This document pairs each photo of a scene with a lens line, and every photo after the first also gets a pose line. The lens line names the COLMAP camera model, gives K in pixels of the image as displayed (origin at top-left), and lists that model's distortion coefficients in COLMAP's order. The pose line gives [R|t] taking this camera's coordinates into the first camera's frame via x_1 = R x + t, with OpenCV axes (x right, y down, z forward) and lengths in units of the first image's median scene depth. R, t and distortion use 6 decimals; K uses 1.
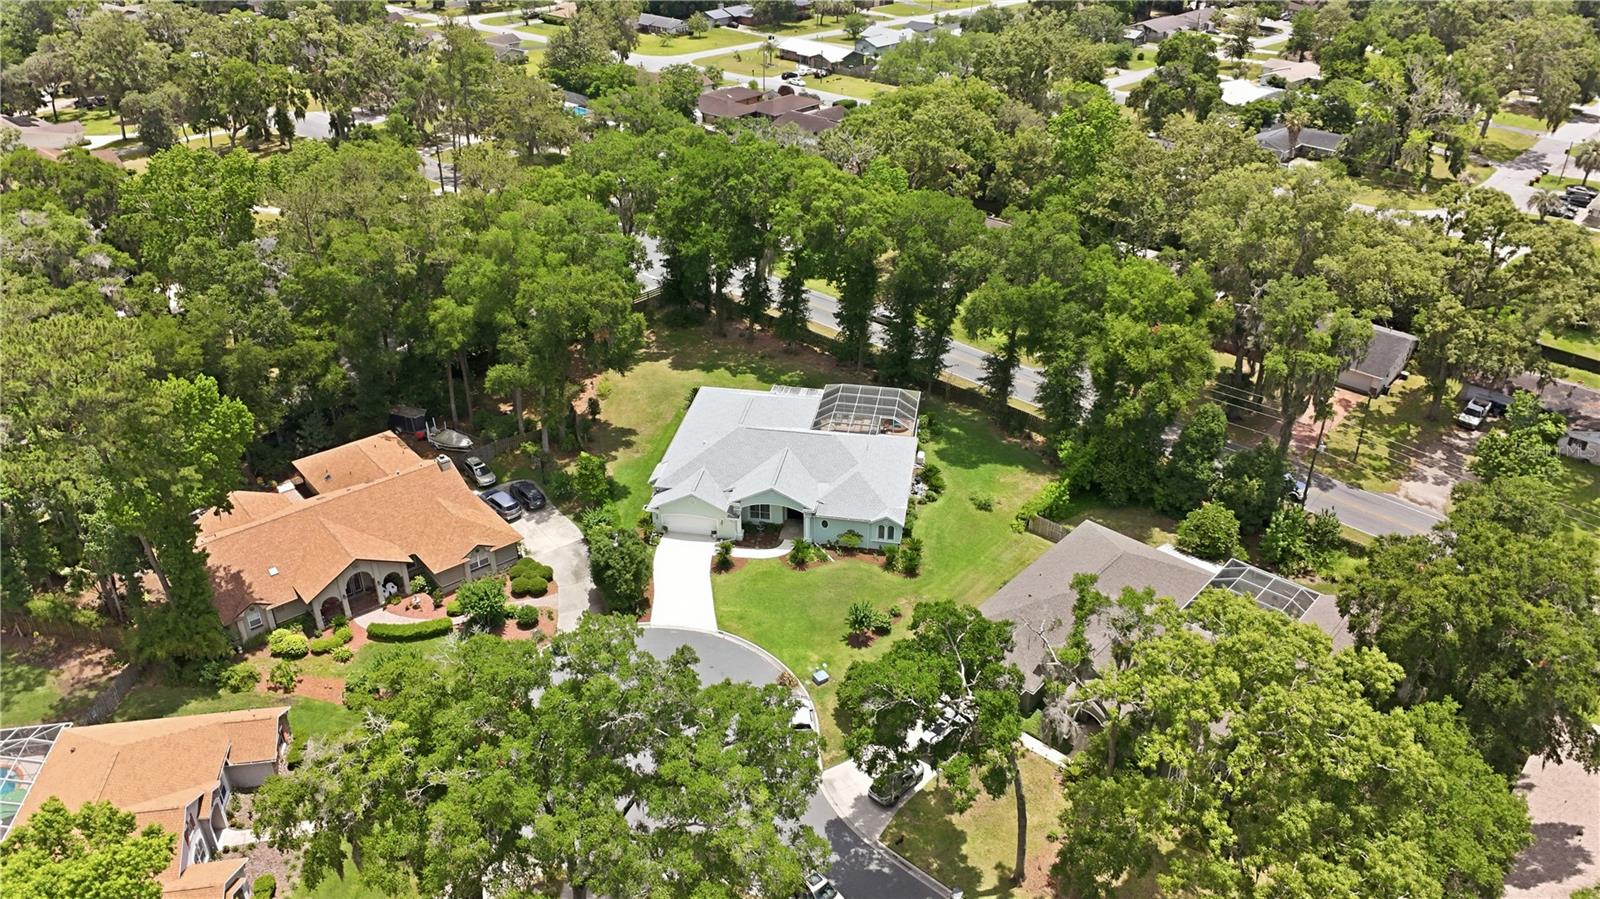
lens RADIAL K [[1193.5, 0, 800.0], [0, 1193.5, 449.5], [0, 0, 1]] dist [-0.023290, -0.004176]
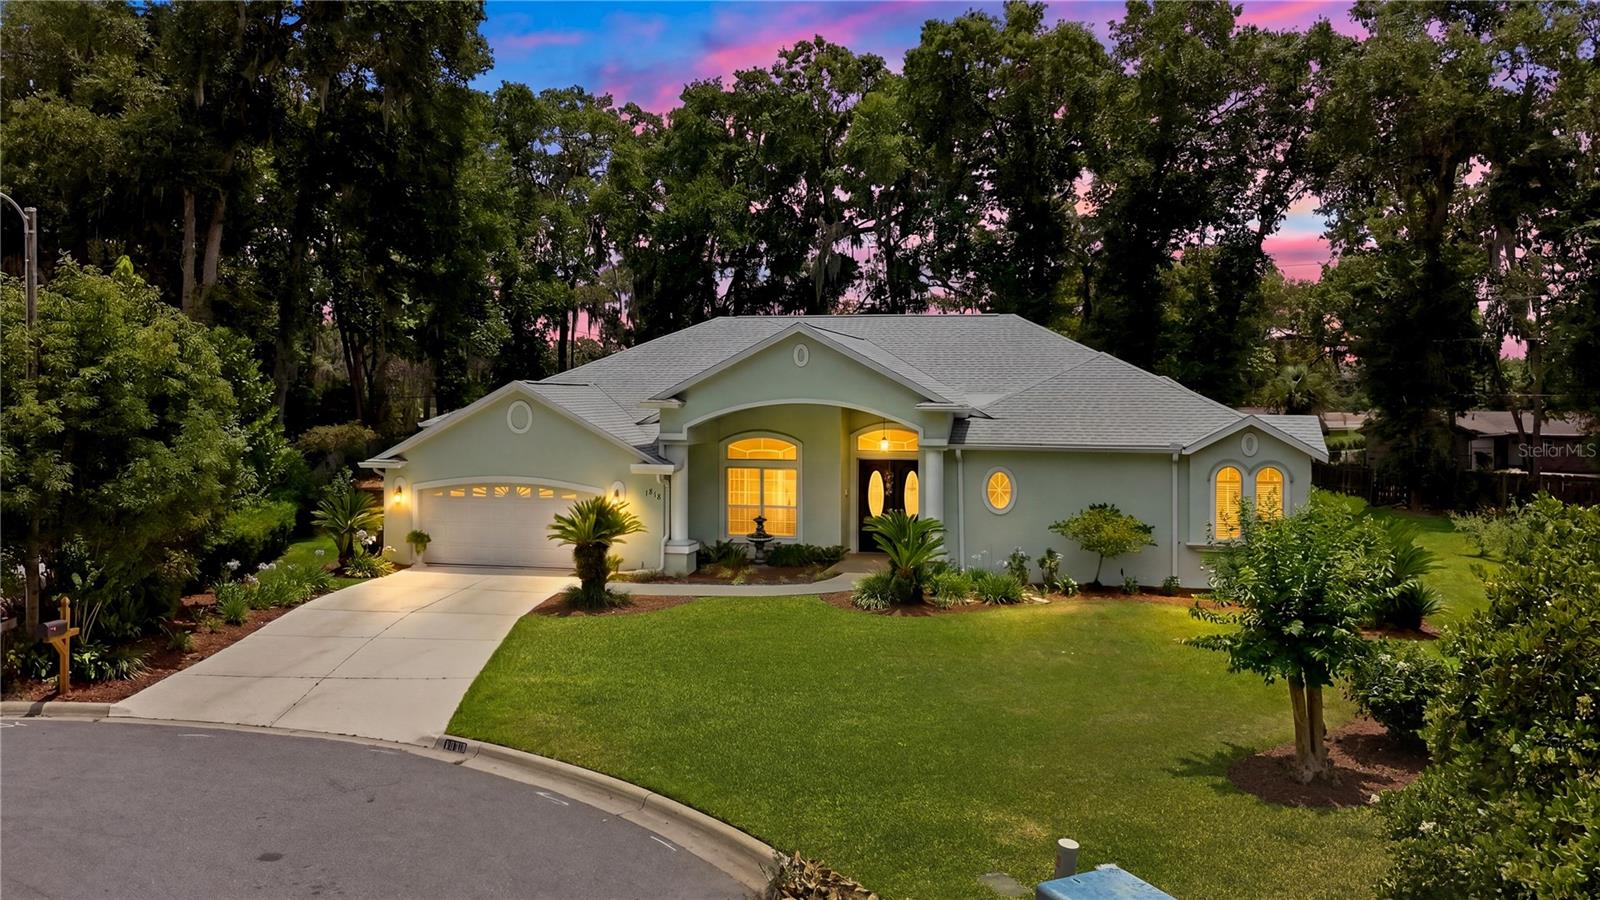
lens RADIAL K [[1193.5, 0, 800.0], [0, 1193.5, 450.0], [0, 0, 1]] dist [-0.023290, -0.004176]
pose [[0.997733, 0.014588, -0.065693, -0.004988], [-0.044813, 0.872309, -0.486898, 0.174833], [0.050202, 0.488738, 0.870985, 0.730028]]
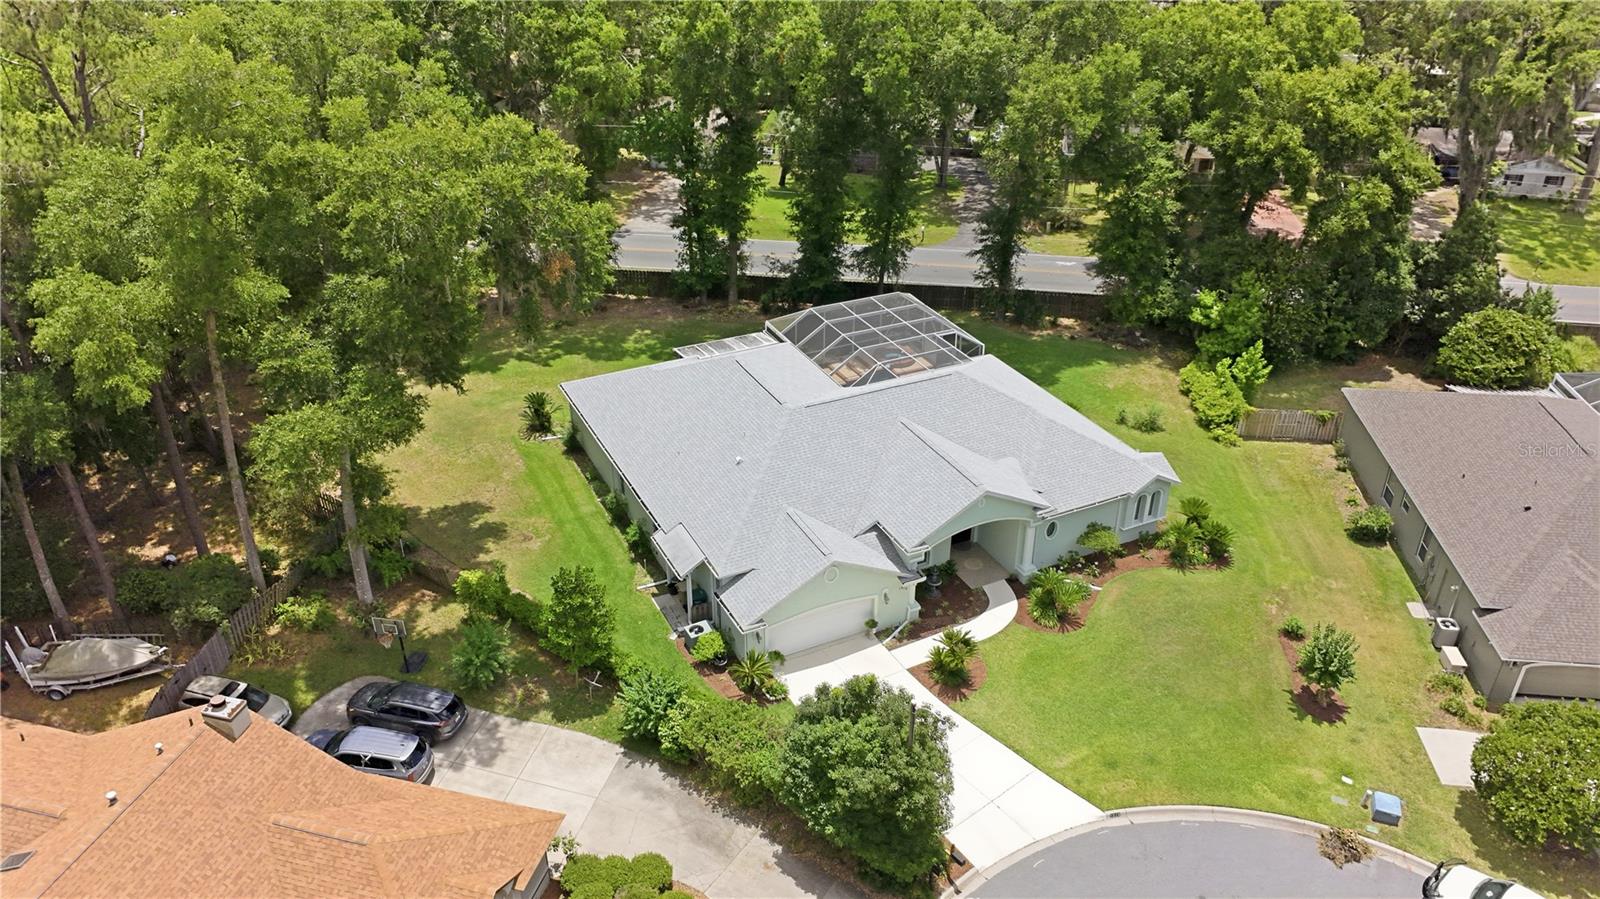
lens RADIAL K [[1193.5, 0, 800.0], [0, 1193.5, 449.5], [0, 0, 1]] dist [-0.023290, -0.004176]
pose [[0.807759, -0.288692, 0.513986, -0.307187], [0.293561, 0.953074, 0.073968, -0.038366], [-0.511221, 0.091138, 0.854603, 0.586343]]
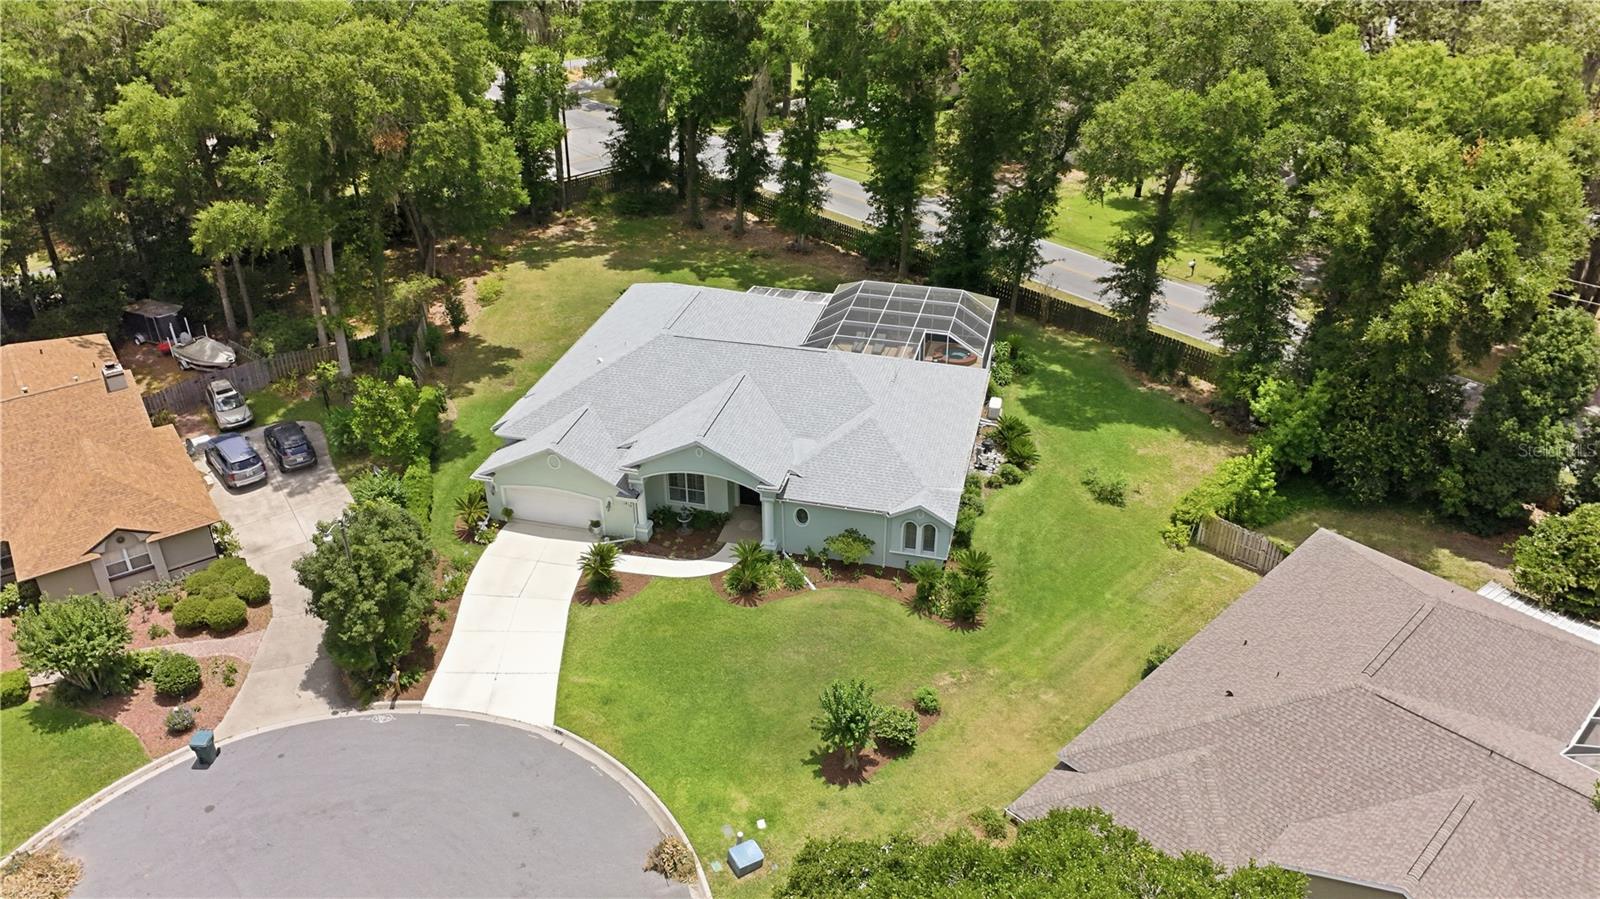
lens RADIAL K [[1174.1, 0, 800.0], [0, 1174.1, 449.5], [0, 0, 1]] dist [-0.023416, -0.004597]
pose [[0.996969, 0.035109, -0.069425, 0.051945], [-0.035294, 0.999376, -0.001437, 0.032878], [0.069331, 0.003883, 0.997586, 0.470608]]
